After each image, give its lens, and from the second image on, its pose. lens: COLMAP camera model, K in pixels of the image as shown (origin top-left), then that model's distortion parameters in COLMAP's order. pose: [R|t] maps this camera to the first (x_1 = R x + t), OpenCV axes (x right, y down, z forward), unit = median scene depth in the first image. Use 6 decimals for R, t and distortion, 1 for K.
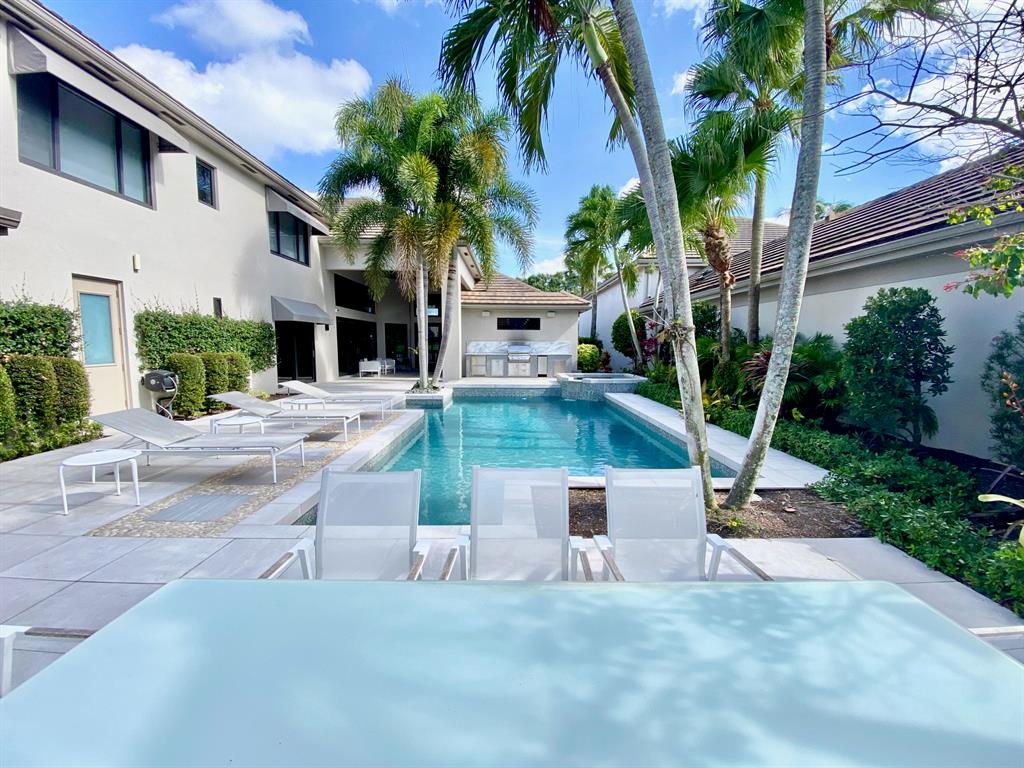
lens RADIAL K [[419.9, 0, 514.2], [0, 419.9, 381.6], [0, 0, 1]] dist [0.001278, -0.014450]
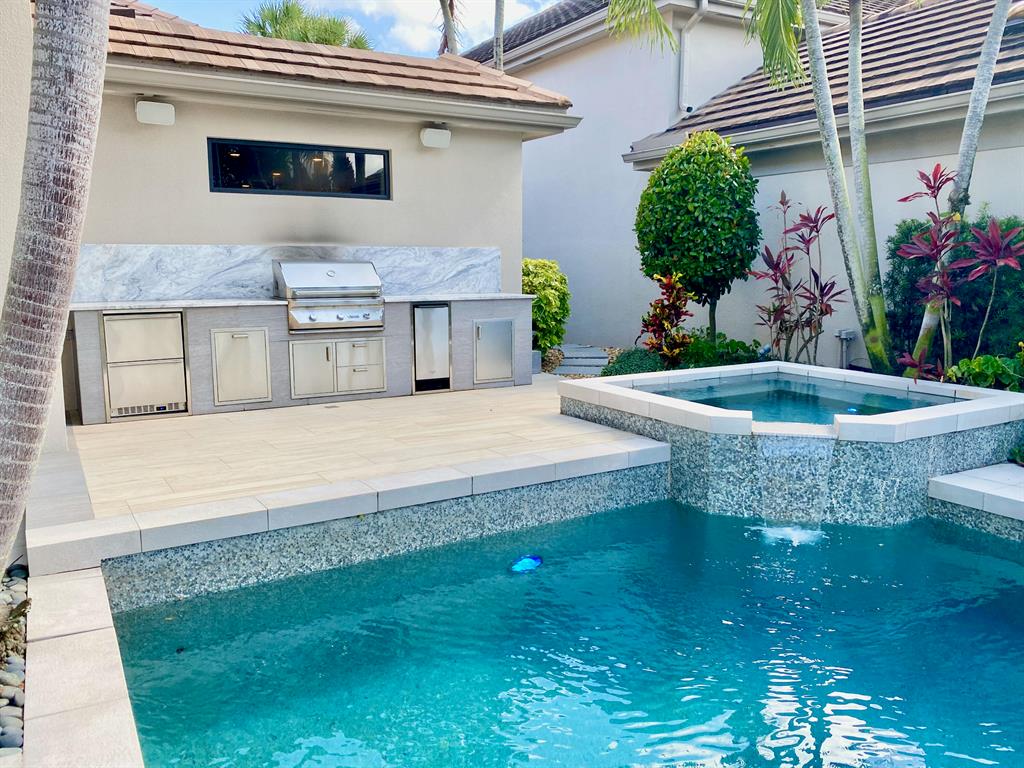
lens RADIAL K [[804.5, 0, 512.0], [0, 804.5, 384.0], [0, 0, 1]] dist [0.001671, 0.000074]
pose [[0.864051, -0.077577, 0.497391, -0.124238], [0.048703, 0.996302, 0.070786, -0.044590], [-0.501043, -0.036939, 0.864634, 0.550687]]
